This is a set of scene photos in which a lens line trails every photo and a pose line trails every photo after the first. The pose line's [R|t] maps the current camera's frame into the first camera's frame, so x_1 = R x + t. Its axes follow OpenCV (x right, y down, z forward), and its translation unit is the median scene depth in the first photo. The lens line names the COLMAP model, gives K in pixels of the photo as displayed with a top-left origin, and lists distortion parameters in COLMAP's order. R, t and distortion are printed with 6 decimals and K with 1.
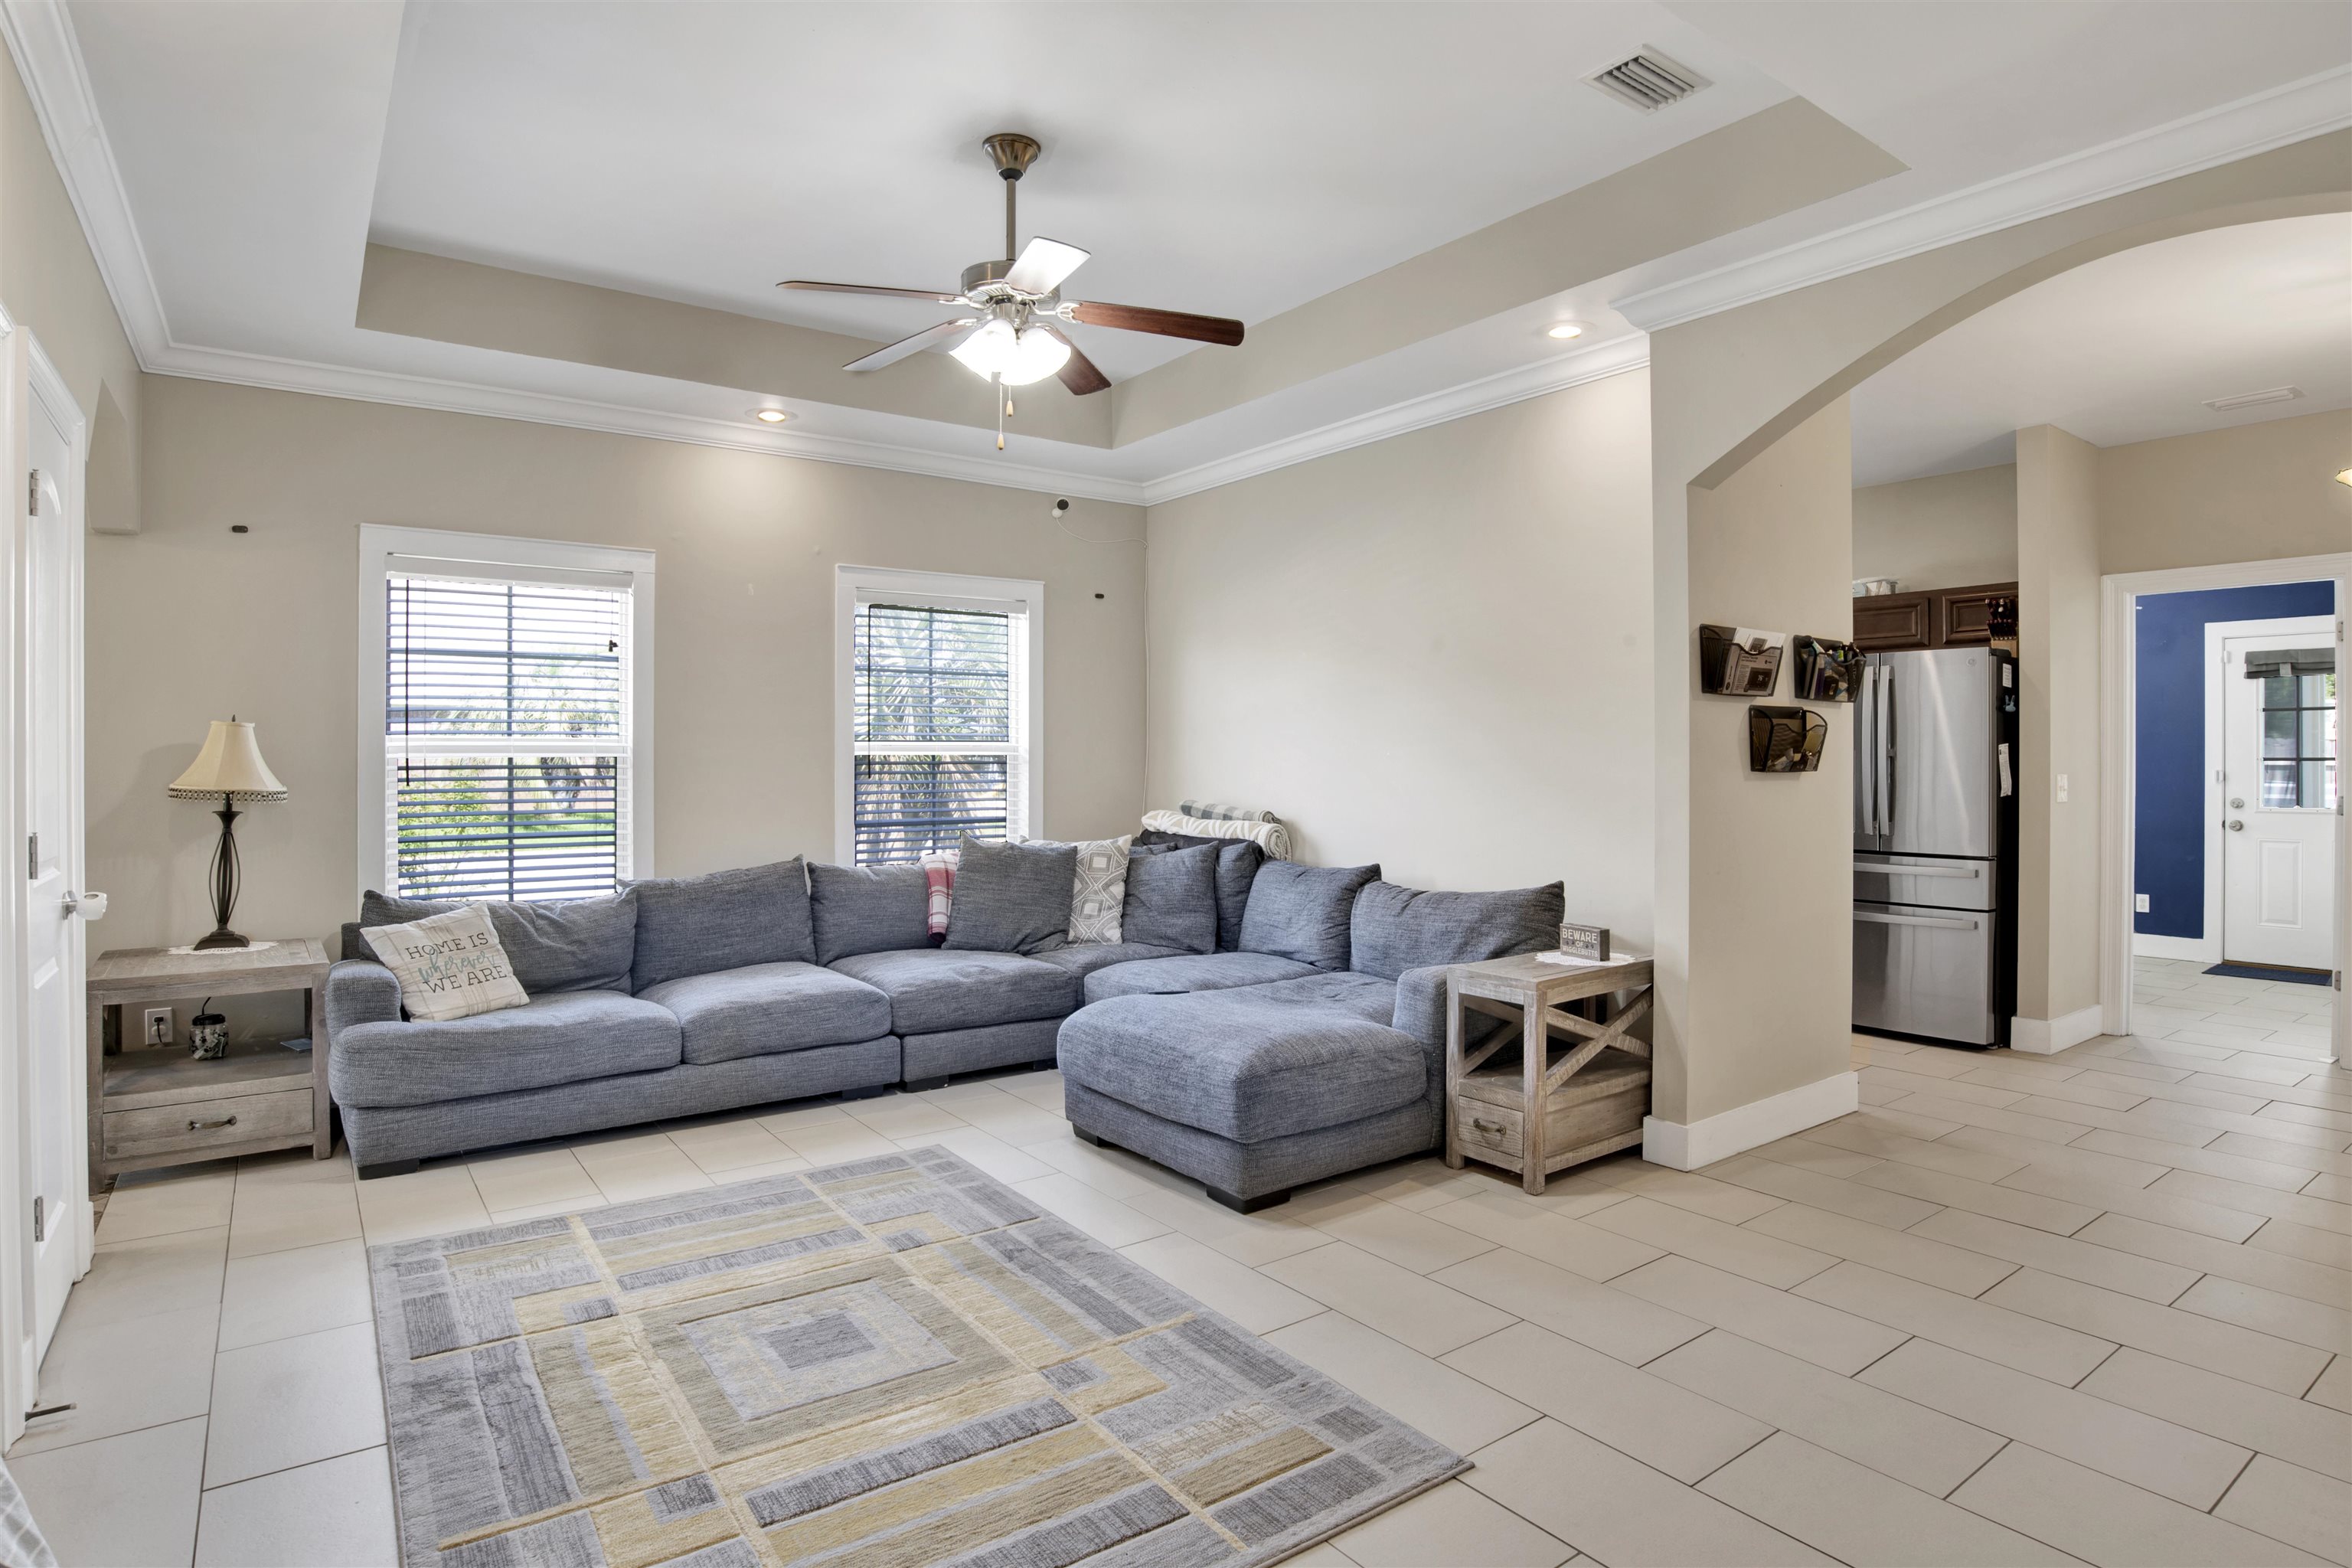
lens RADIAL K [[1231.5, 0, 1192.3], [0, 1231.5, 773.2], [0, 0, 1]] dist [-0.057350, 0.015526]
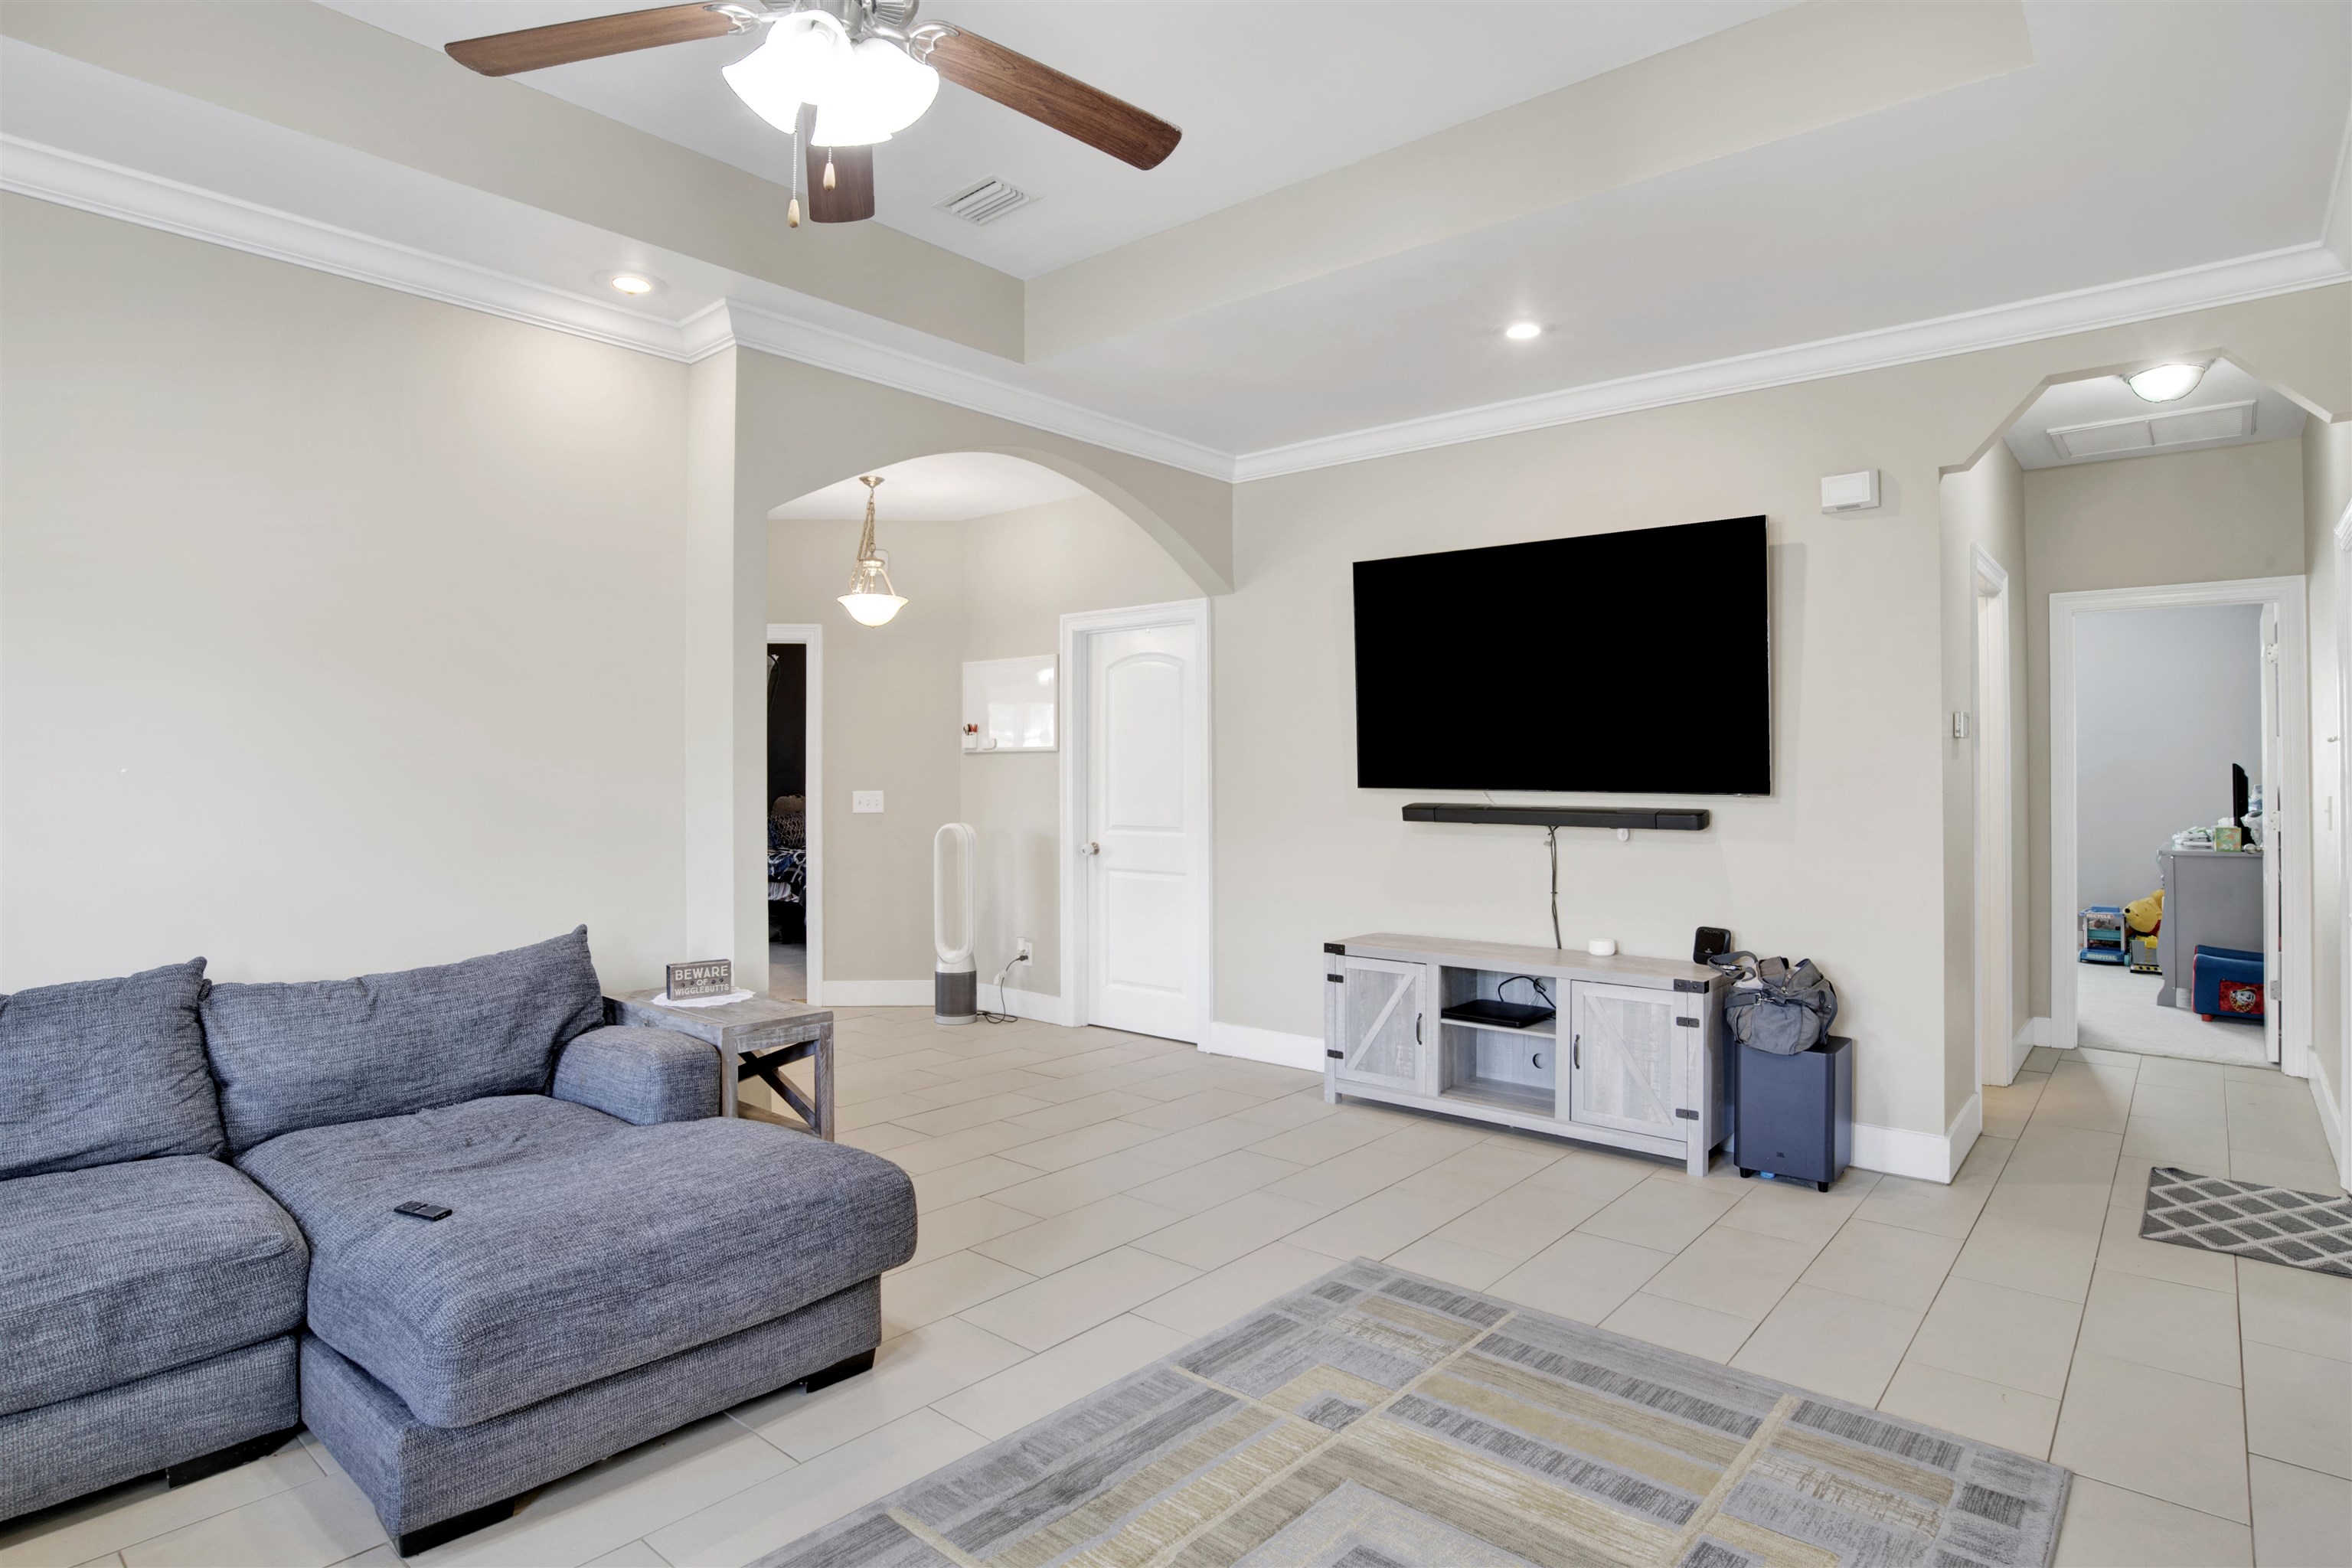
lens RADIAL K [[1231.5, 0, 1195.8], [0, 1231.5, 778.3], [0, 0, 1]] dist [-0.057350, 0.015526]
pose [[-0.218645, 0.001768, 0.975803, -0.946260], [0.010187, 0.999948, 0.000471, -0.013940], [-0.975751, 0.010044, -0.218652, 1.211540]]
